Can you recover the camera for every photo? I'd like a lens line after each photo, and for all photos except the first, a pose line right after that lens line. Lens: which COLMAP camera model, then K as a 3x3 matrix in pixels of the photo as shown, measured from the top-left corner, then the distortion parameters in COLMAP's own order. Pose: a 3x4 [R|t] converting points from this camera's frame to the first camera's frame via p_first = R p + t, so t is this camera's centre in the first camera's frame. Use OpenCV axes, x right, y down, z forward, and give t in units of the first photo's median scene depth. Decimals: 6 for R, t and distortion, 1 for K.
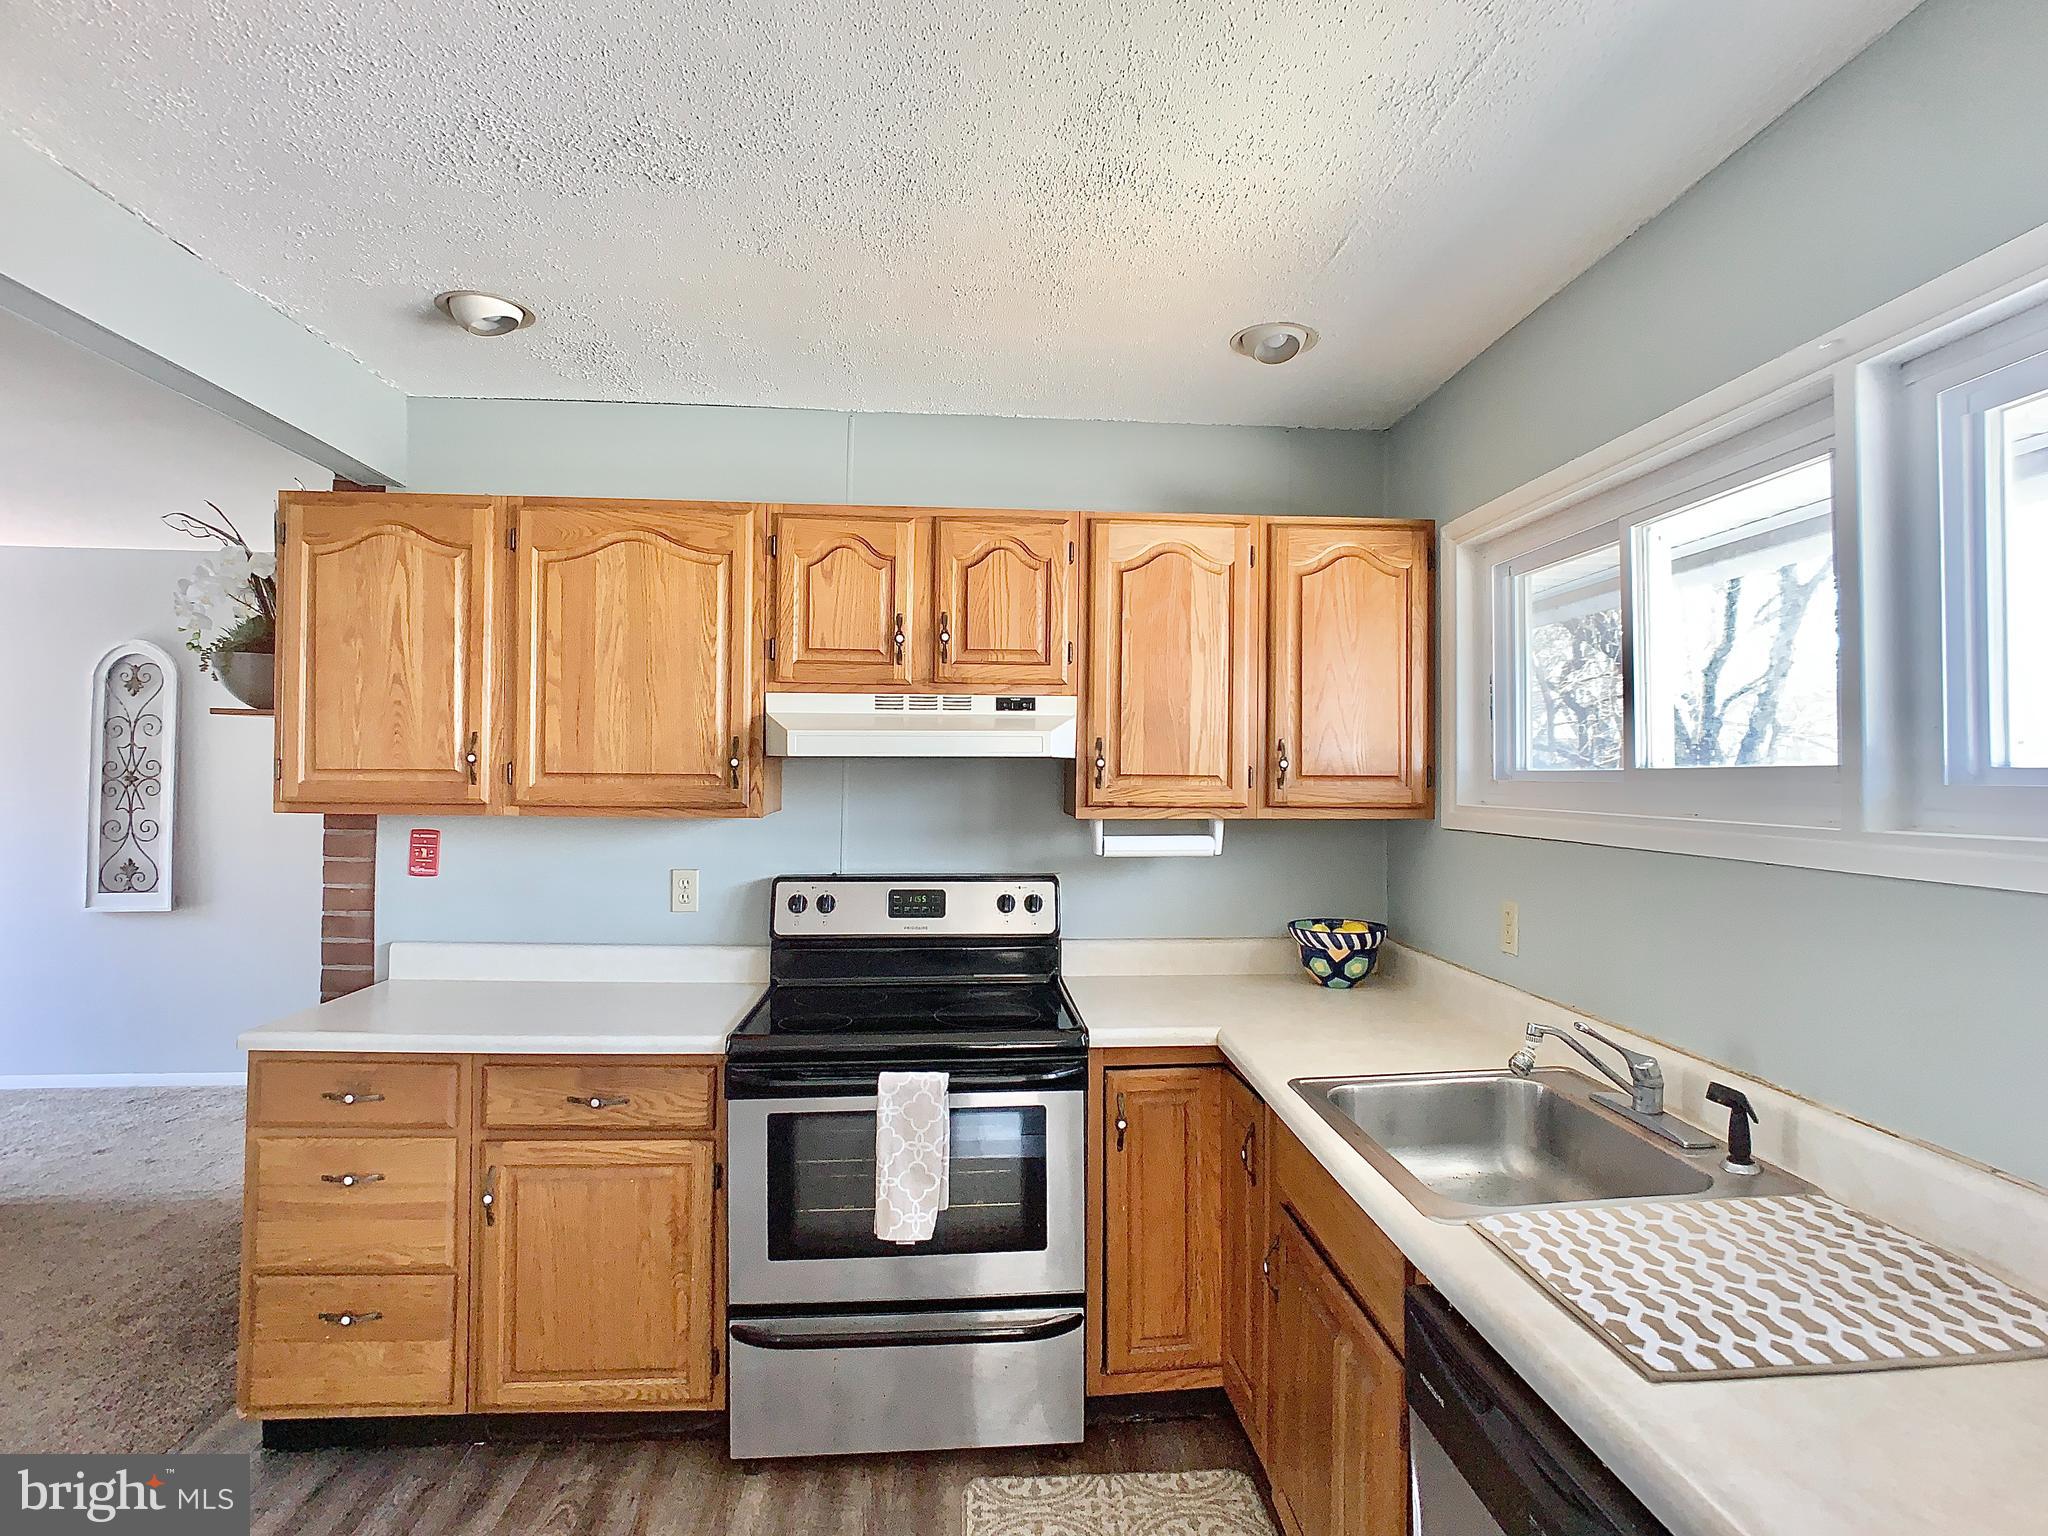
lens RADIAL K [[1069.5, 0, 1034.6], [0, 1069.5, 744.5], [0, 0, 1]] dist [-0.032528, -0.000585]
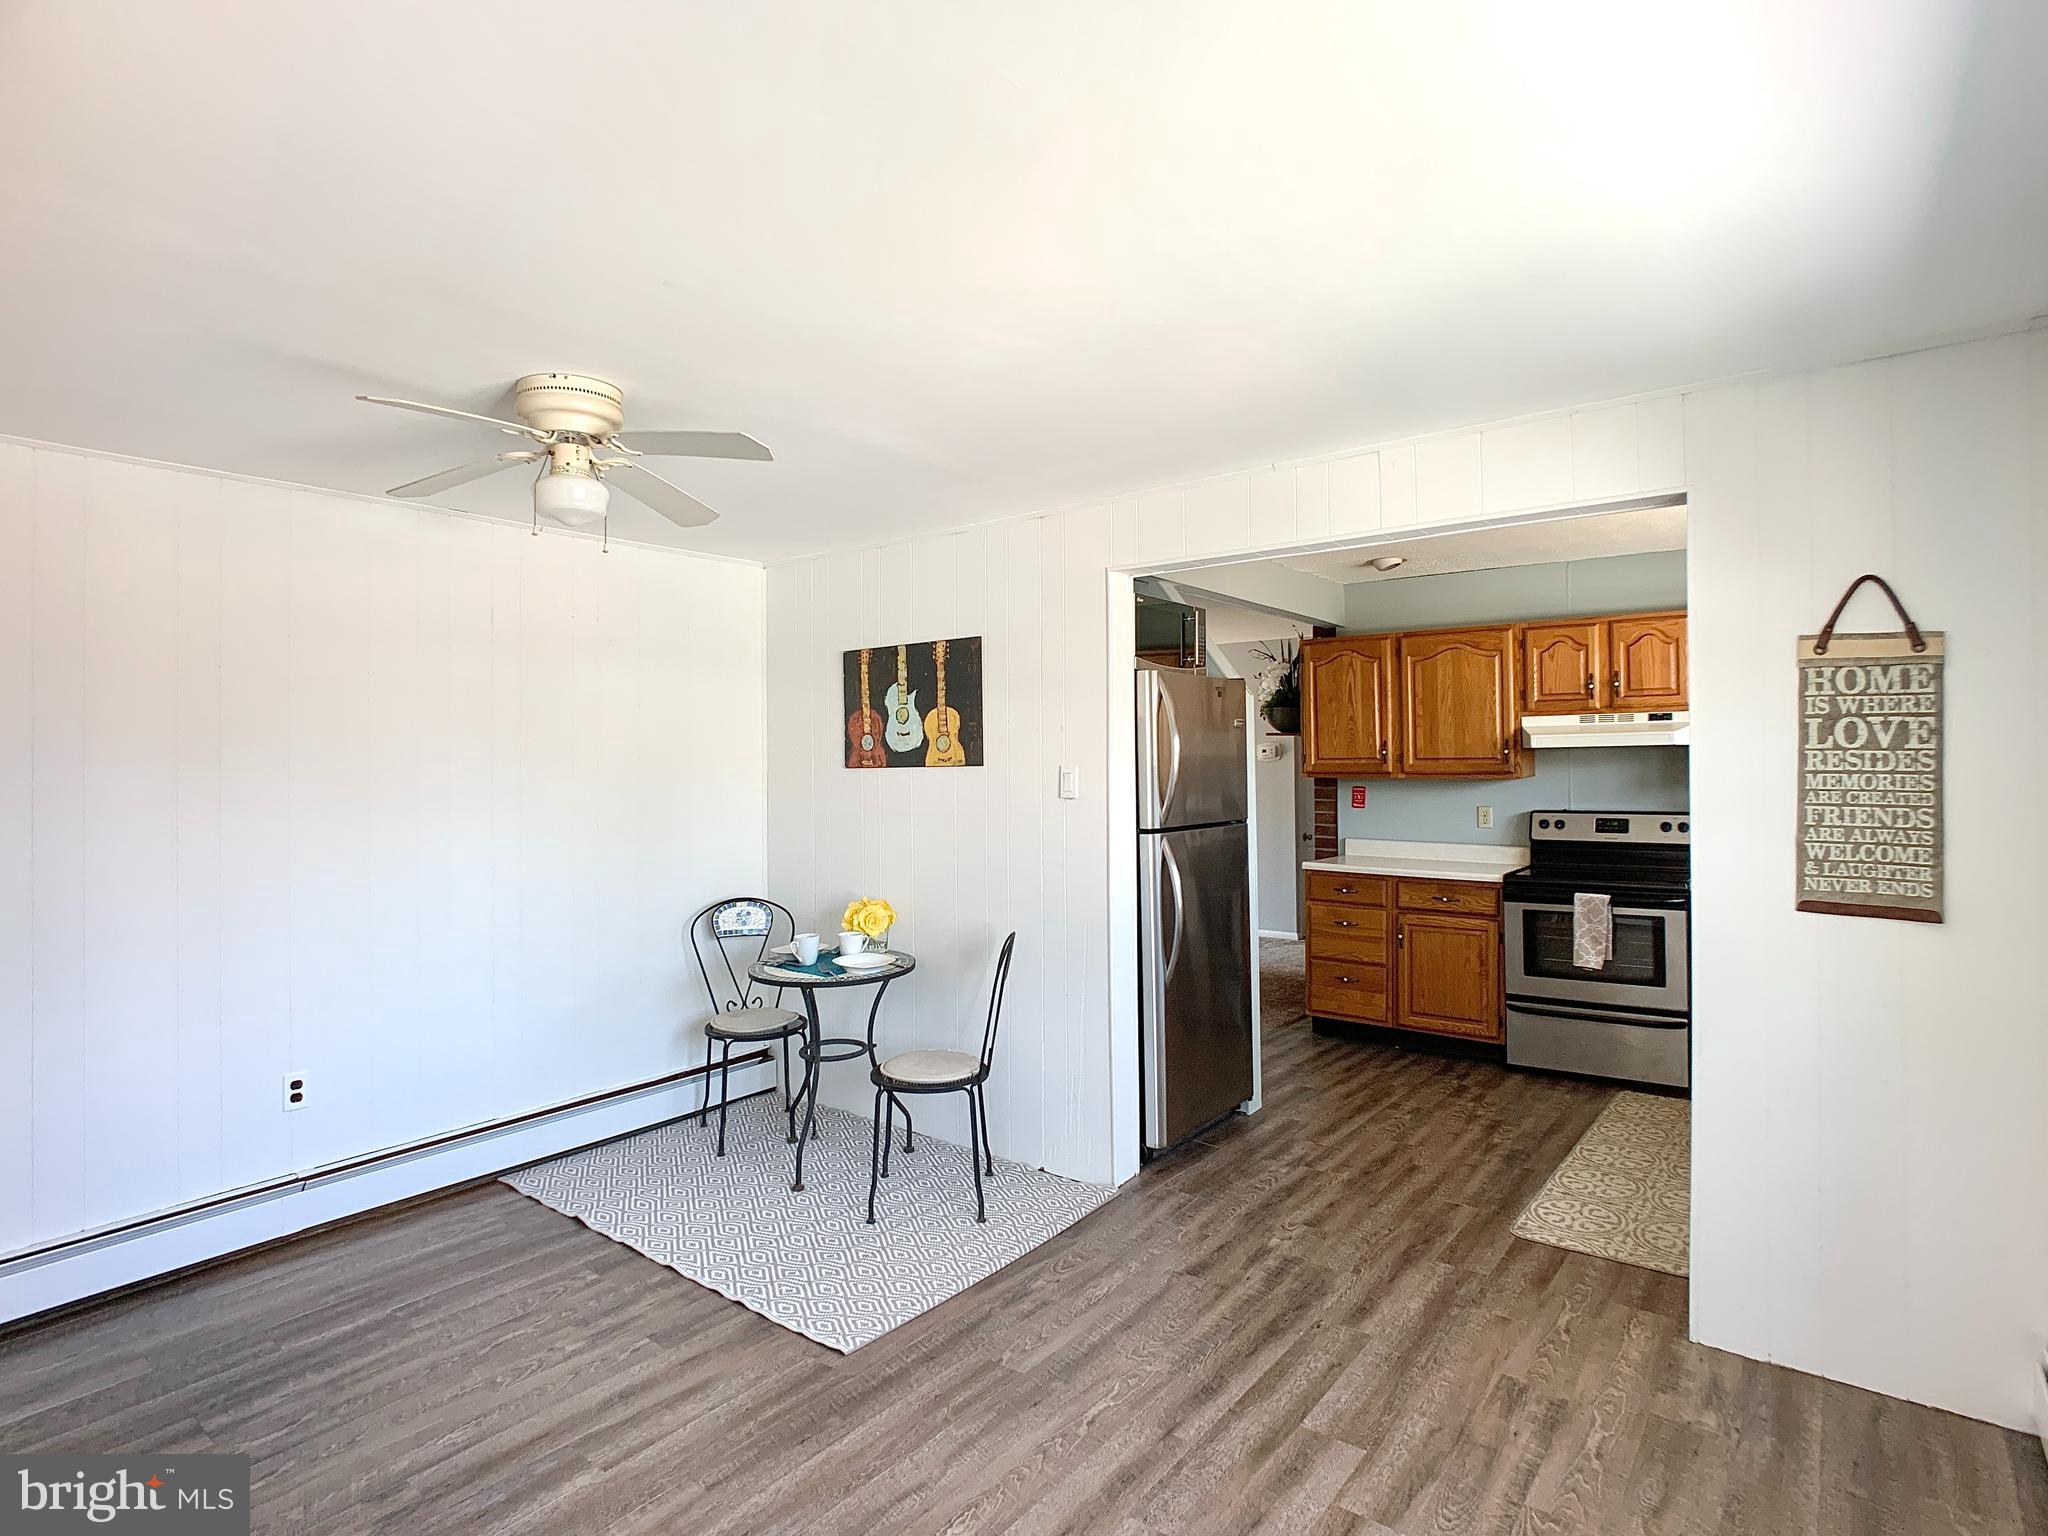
lens RADIAL K [[1069.3, 0, 1031.6], [0, 1069.3, 752.0], [0, 0, 1]] dist [-0.039201, 0.001772]
pose [[0.742650, -0.022554, -0.669300, 0.405861], [0.029561, 0.999563, -0.000882, -0.007287], [0.669027, -0.019131, 0.742992, -1.128089]]
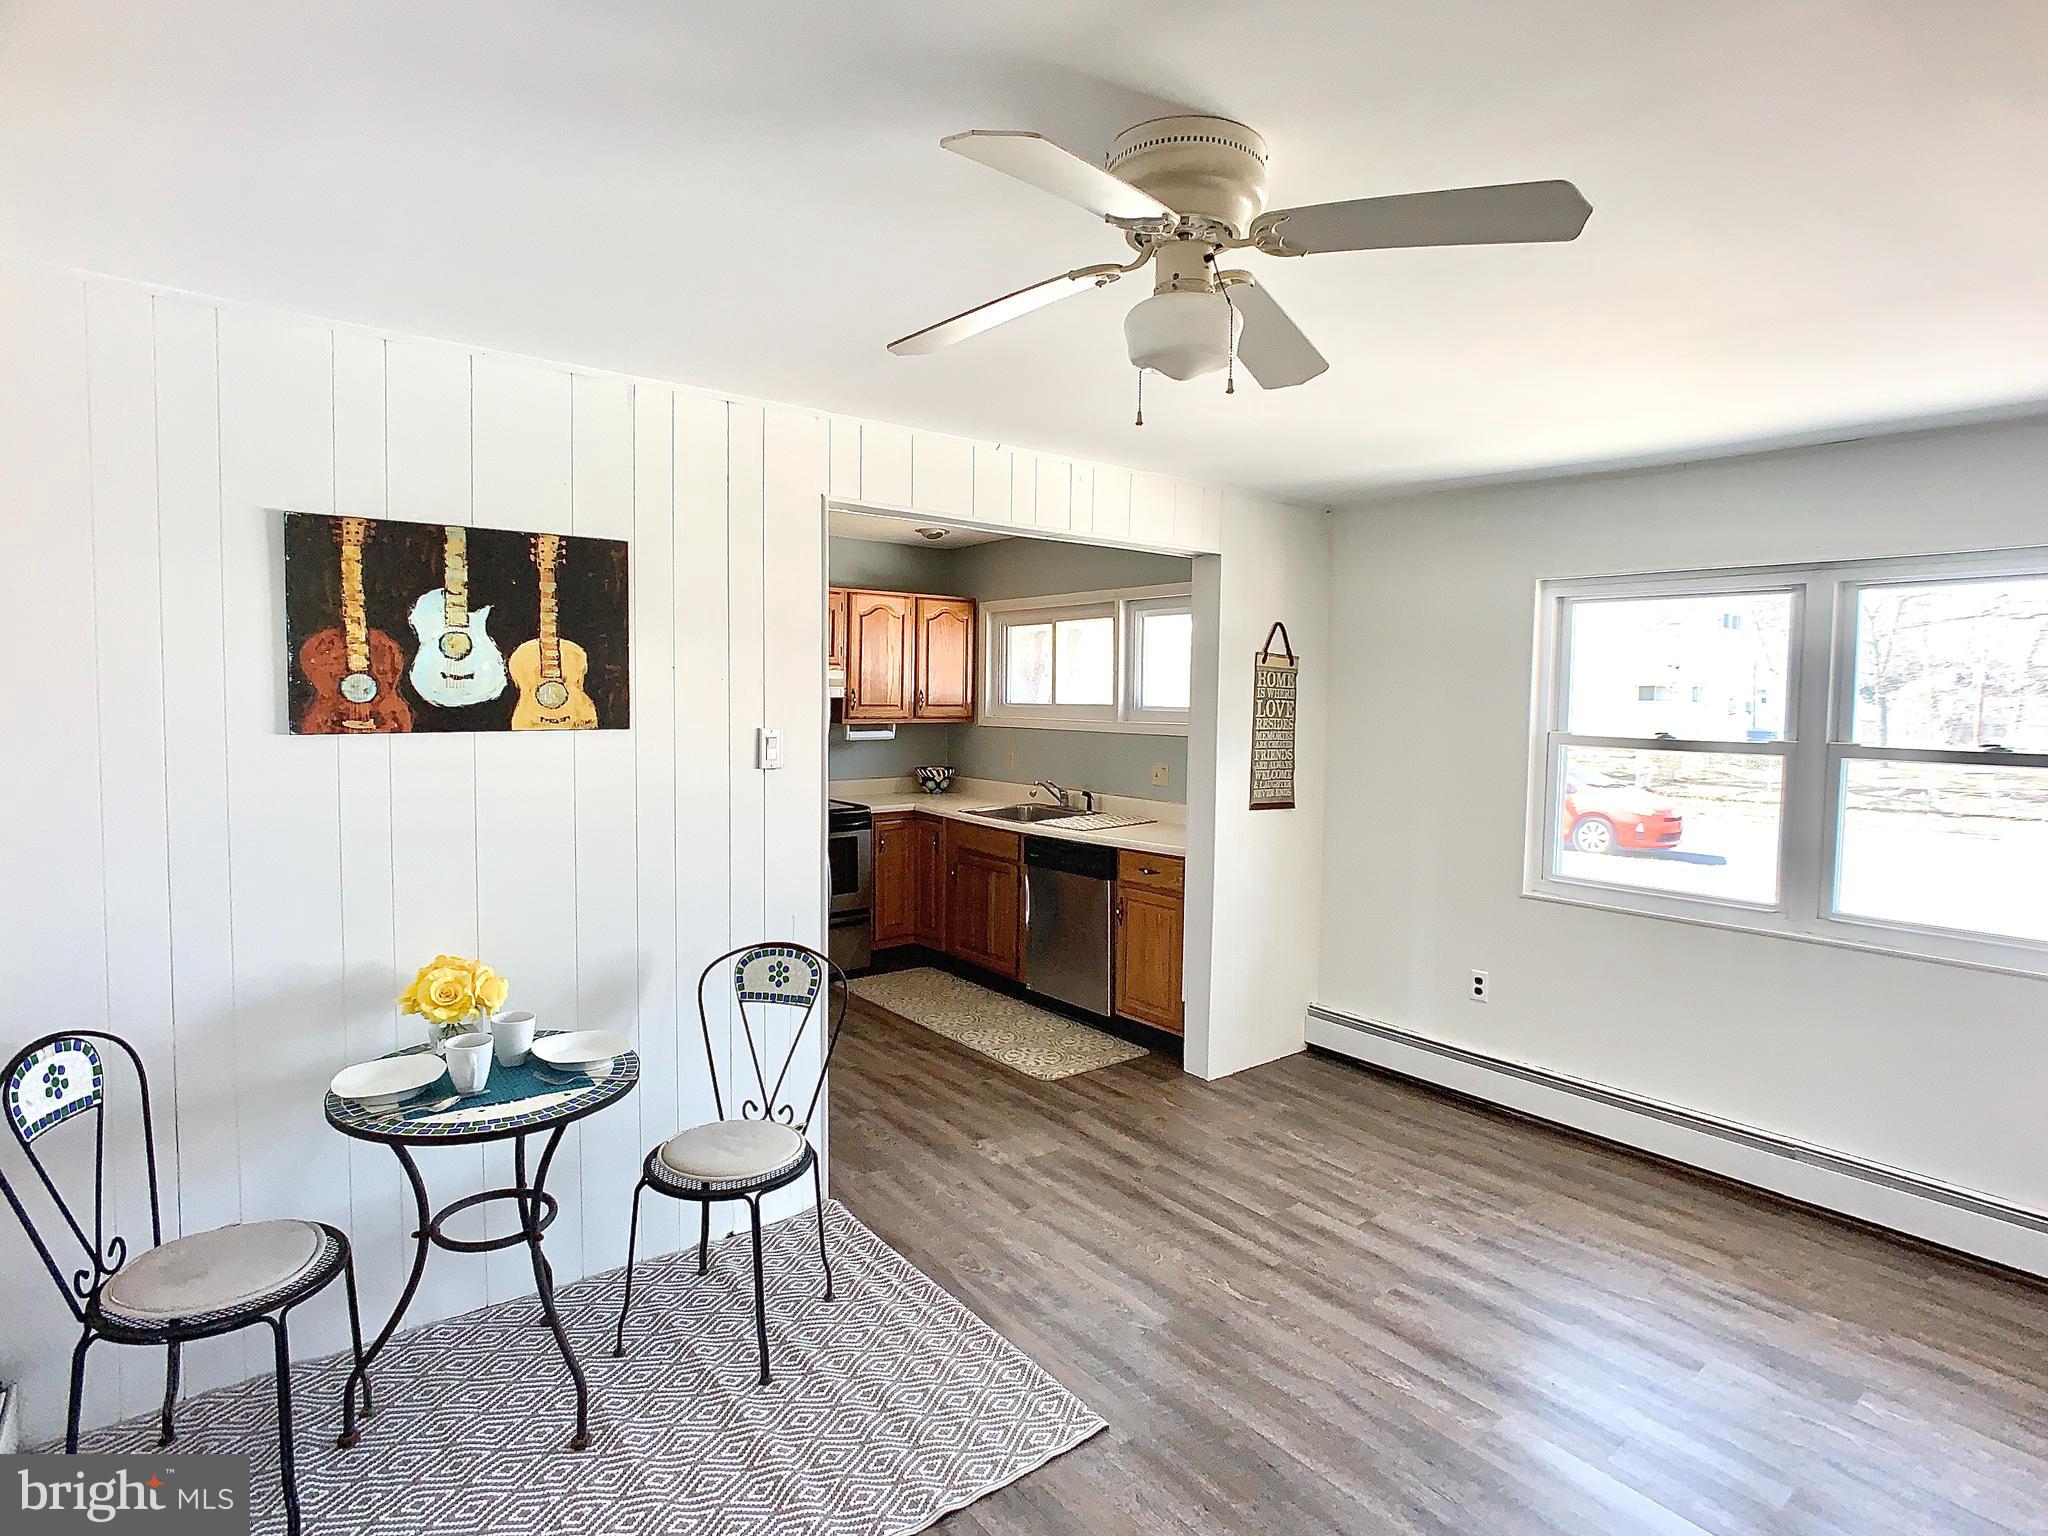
lens RADIAL K [[1069.5, 0, 1034.6], [0, 1069.5, 744.5], [0, 0, 1]] dist [-0.032528, -0.000585]
pose [[0.825846, -0.022922, 0.563429, -0.931986], [-0.020822, 0.997252, 0.071091, -0.059144], [-0.563511, -0.070442, 0.823100, -1.148154]]
